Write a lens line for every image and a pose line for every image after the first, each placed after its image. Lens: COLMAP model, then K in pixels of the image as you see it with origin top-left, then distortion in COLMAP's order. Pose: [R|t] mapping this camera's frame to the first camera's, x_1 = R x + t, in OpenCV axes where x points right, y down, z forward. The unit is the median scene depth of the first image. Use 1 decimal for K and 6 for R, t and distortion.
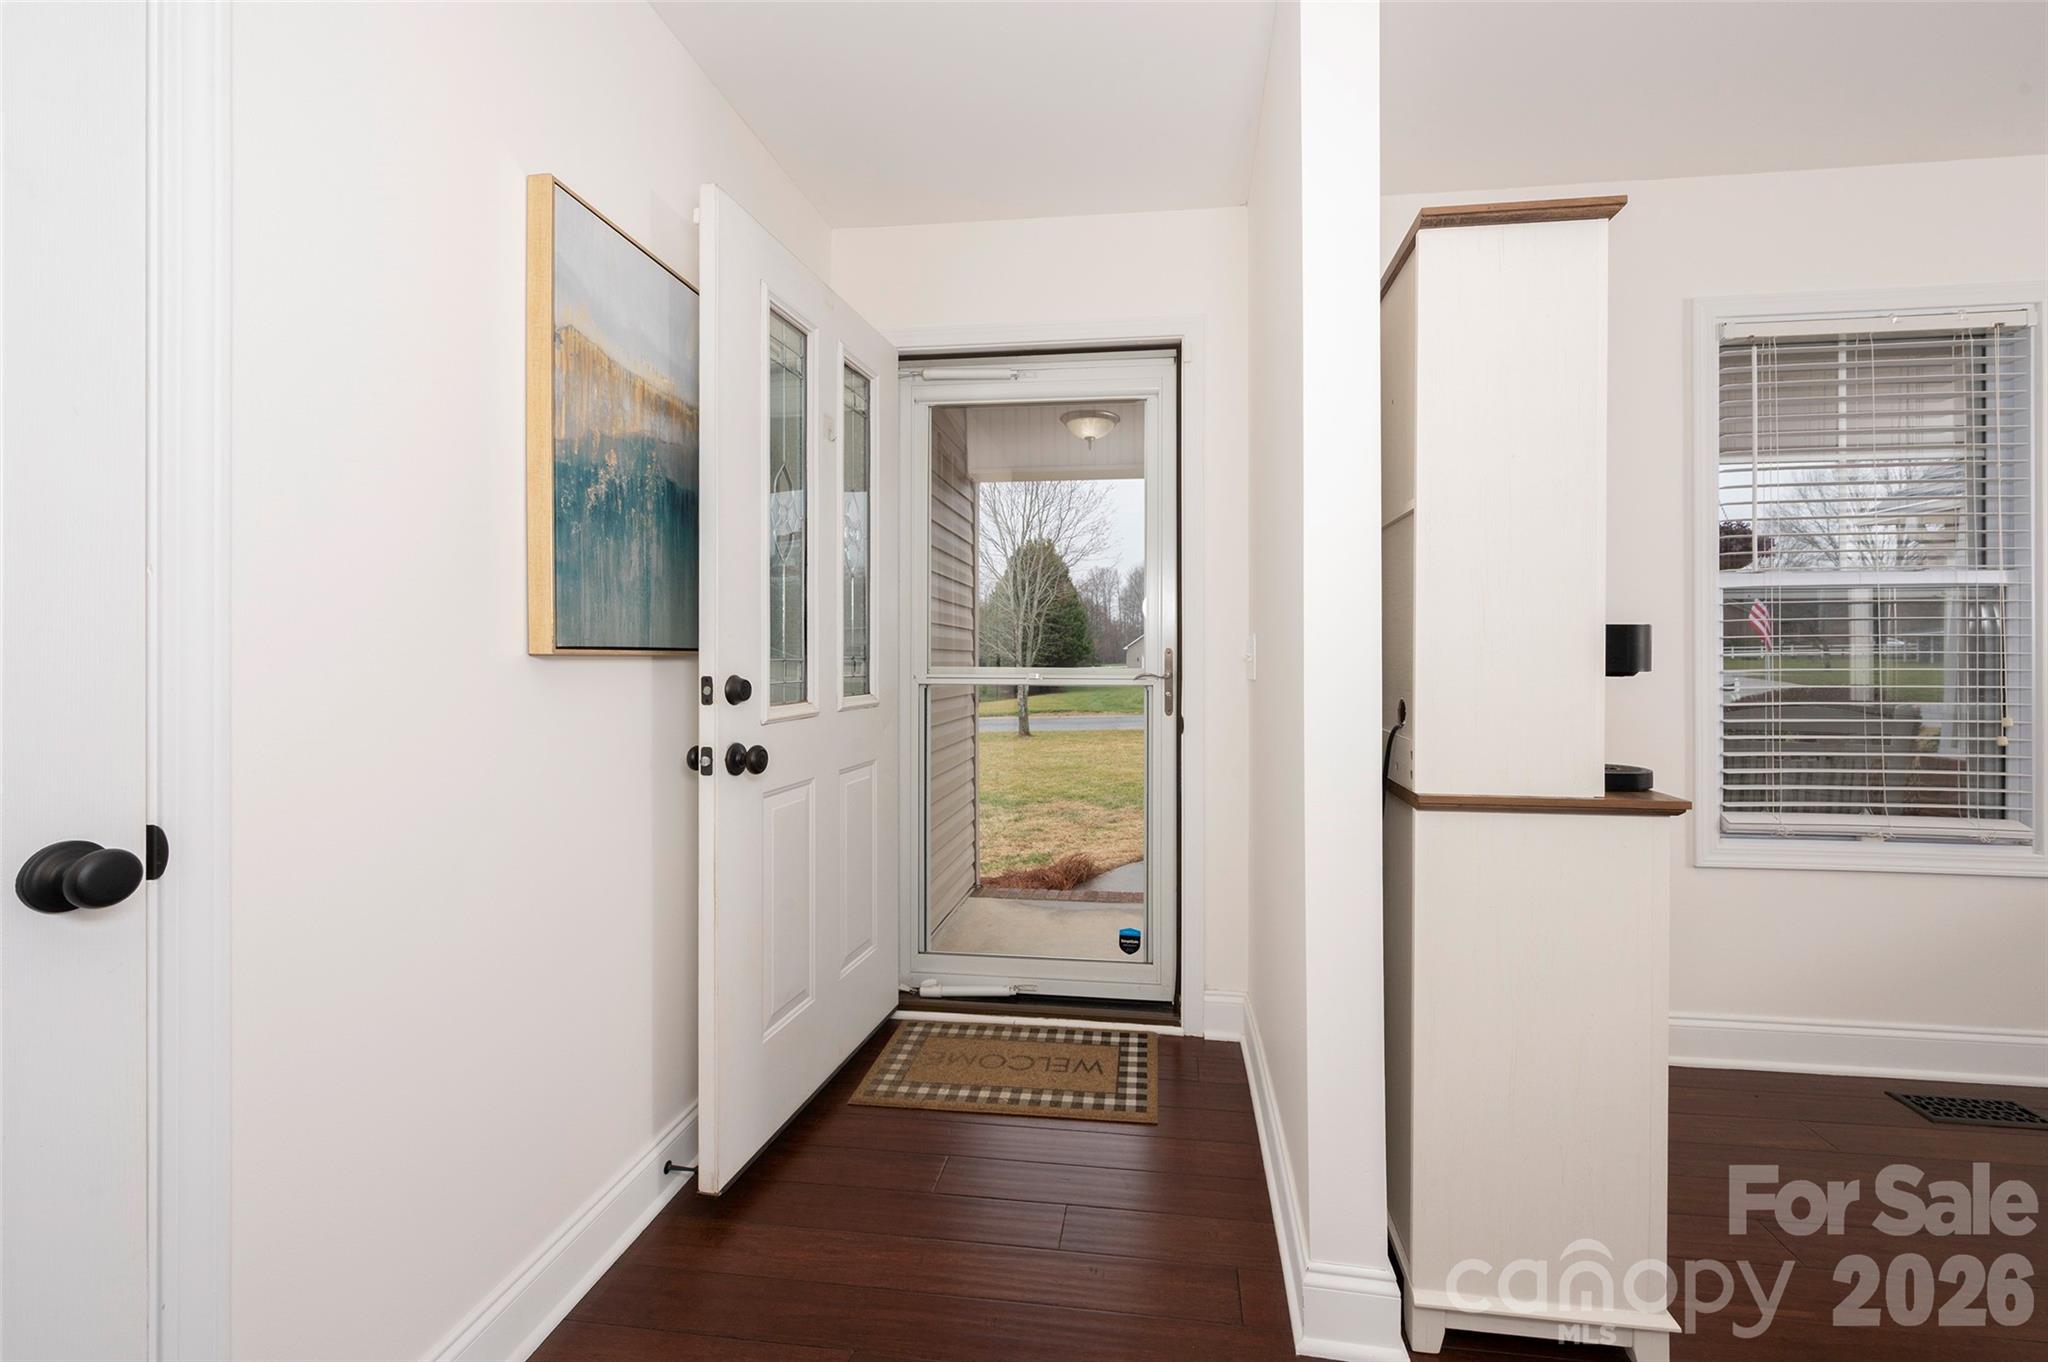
lens RADIAL K [[791.7, 0, 1023.2], [0, 791.7, 662.2], [0, 0, 1]] dist [0.002949, 0.000174]
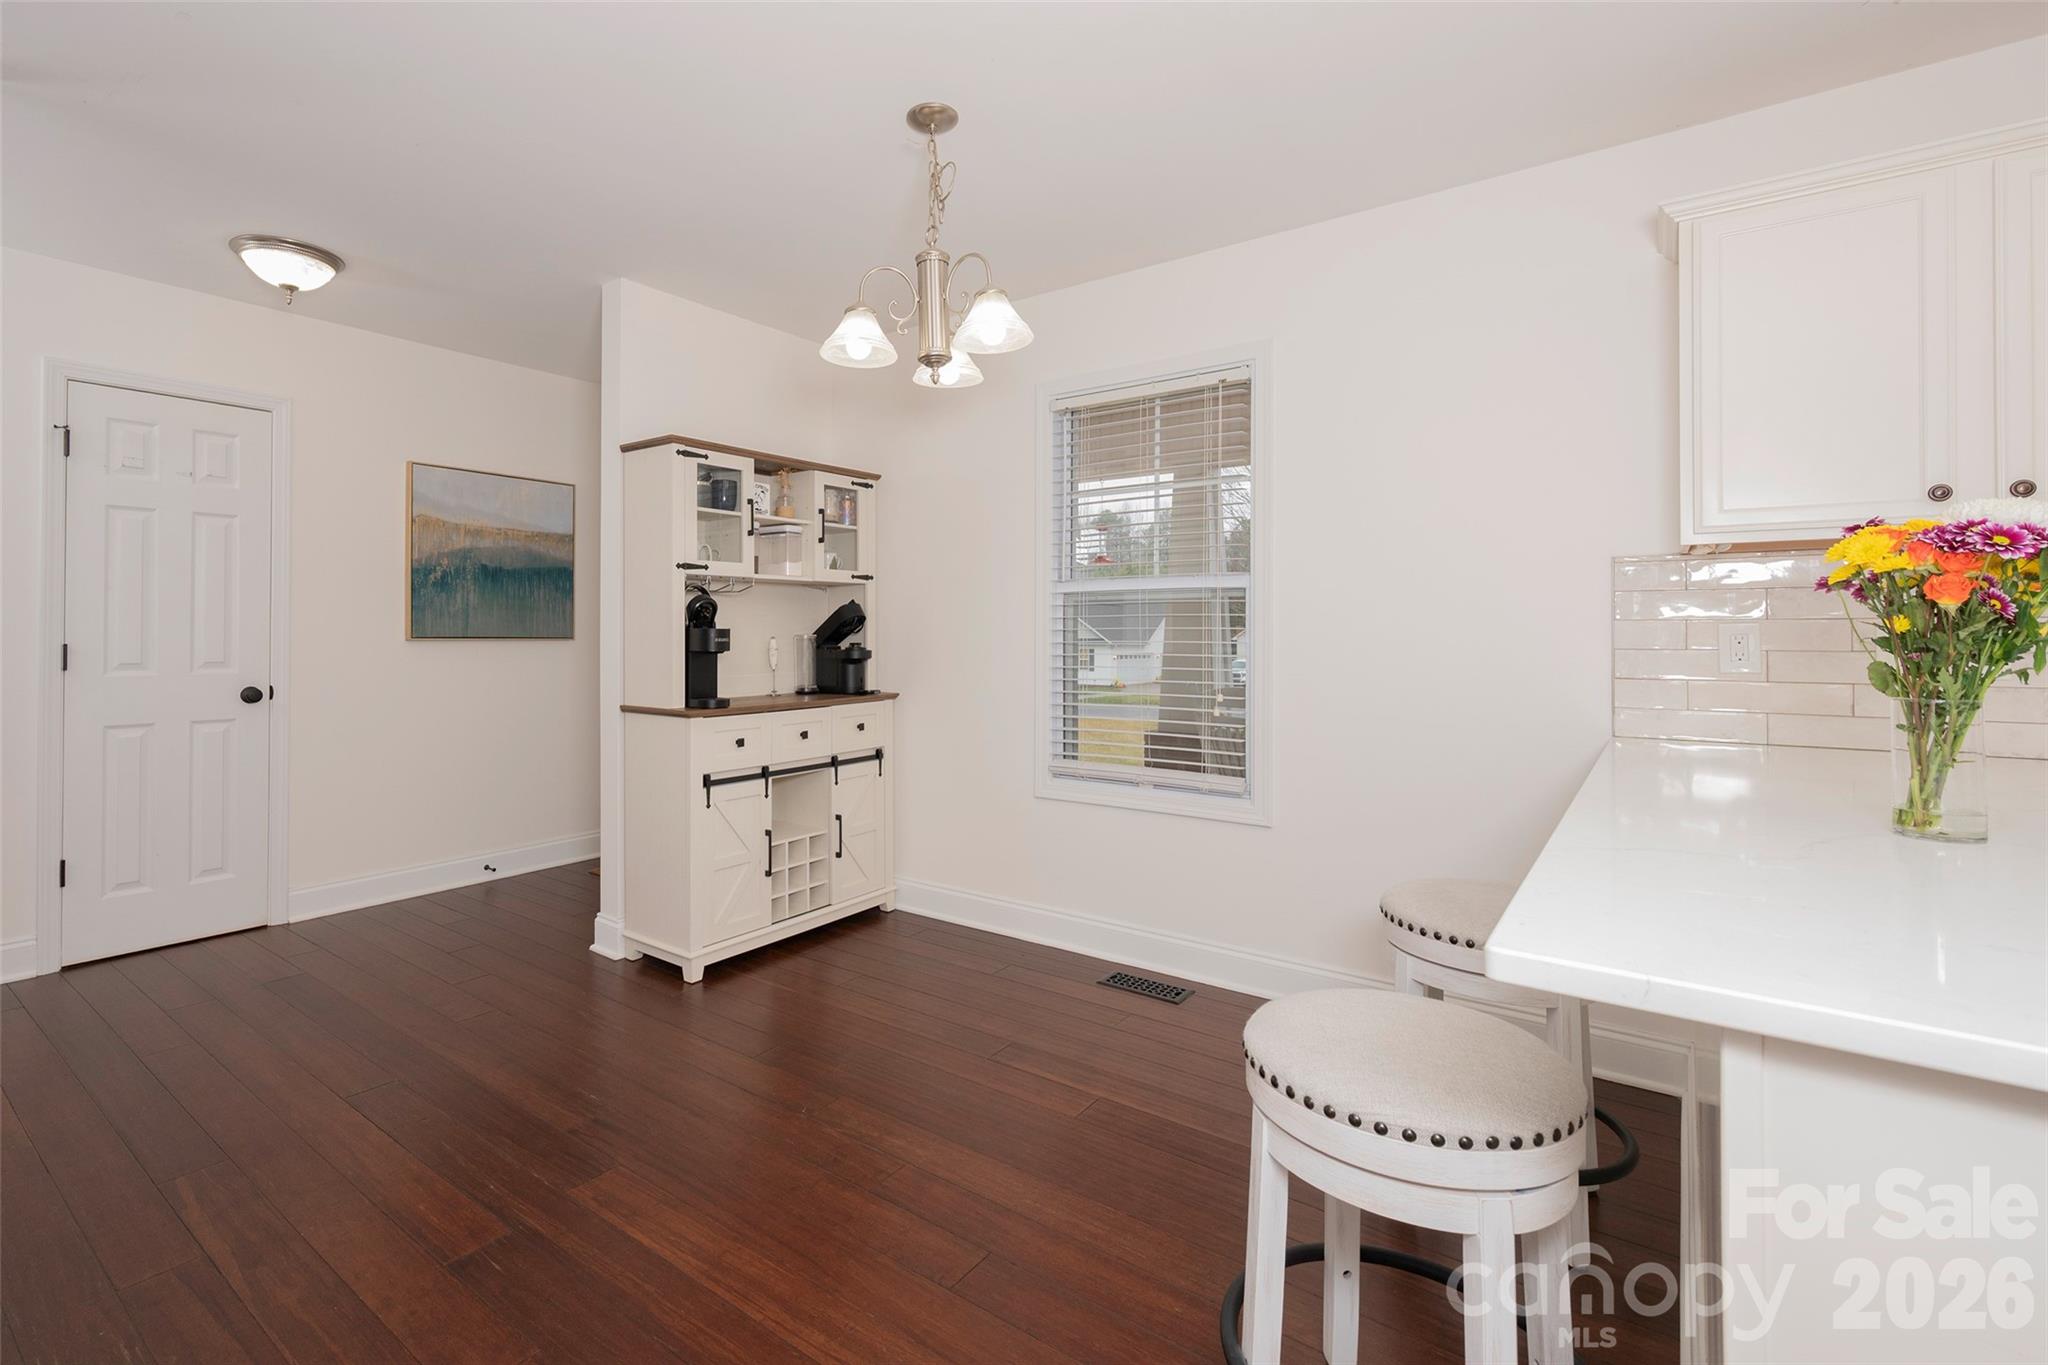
lens RADIAL K [[871.0, 0, 1082.1], [0, 871.0, 634.2], [0, 0, 1]] dist [-0.011928, 0.000067]
pose [[0.886259, 0.003304, -0.463178, 1.652939], [-0.003575, 0.999994, 0.000294, -0.025027], [0.463176, 0.001395, 0.886265, -0.312189]]
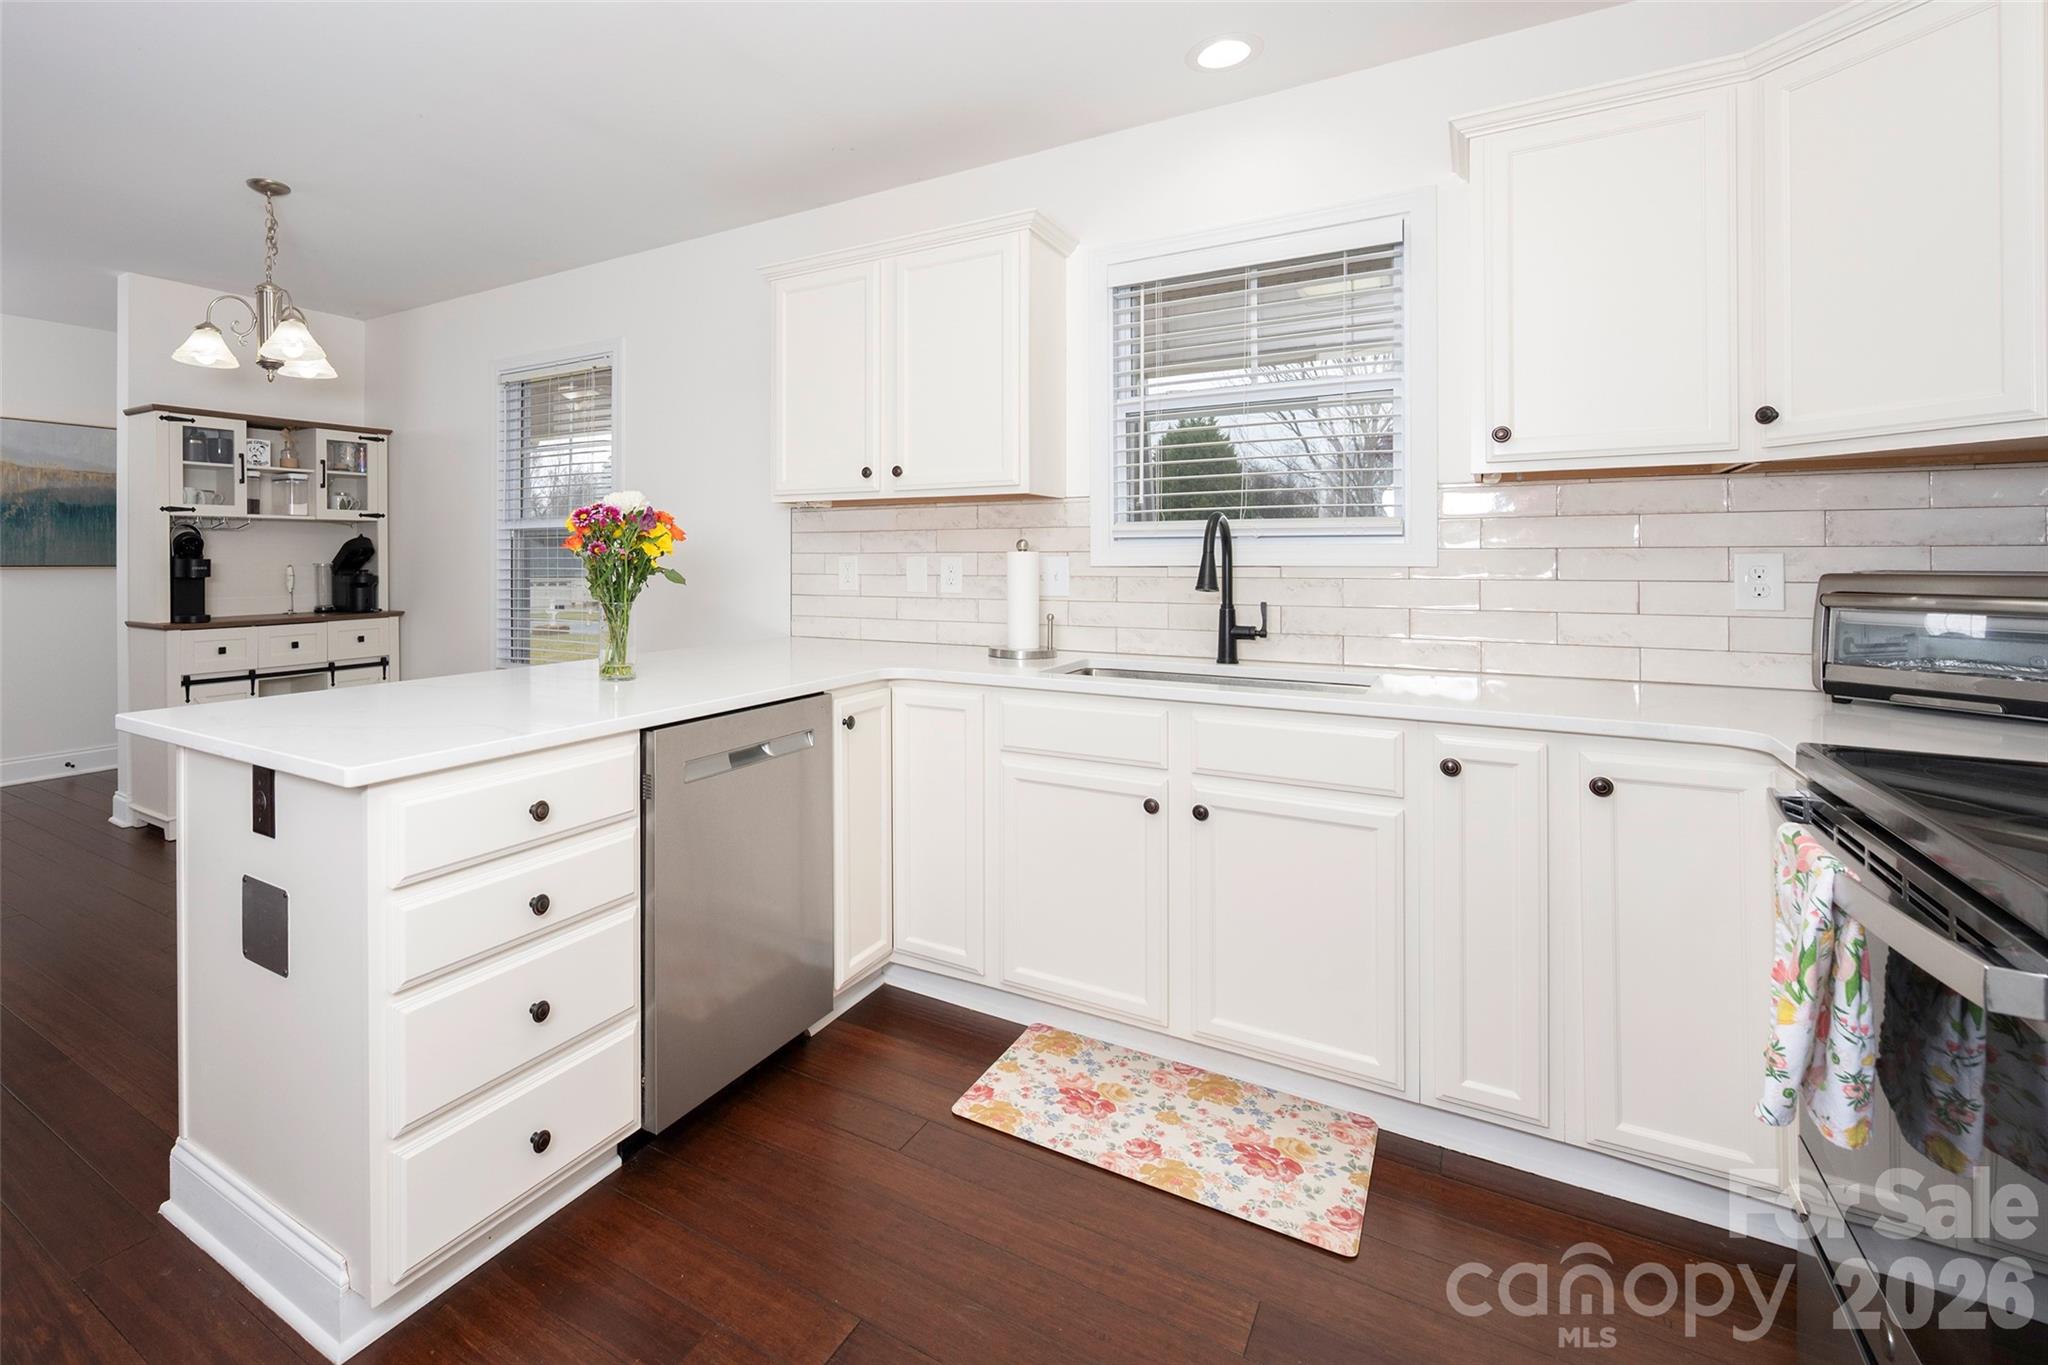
lens RADIAL K [[866.6, 0, 994.0], [0, 866.6, 565.7], [0, 0, 1]] dist [-0.017134, -0.000030]
pose [[0.922472, 0.004641, -0.386036, 2.637284], [-0.001647, 0.999966, 0.008085, -0.034788], [0.386060, -0.006822, 0.922448, -0.307987]]
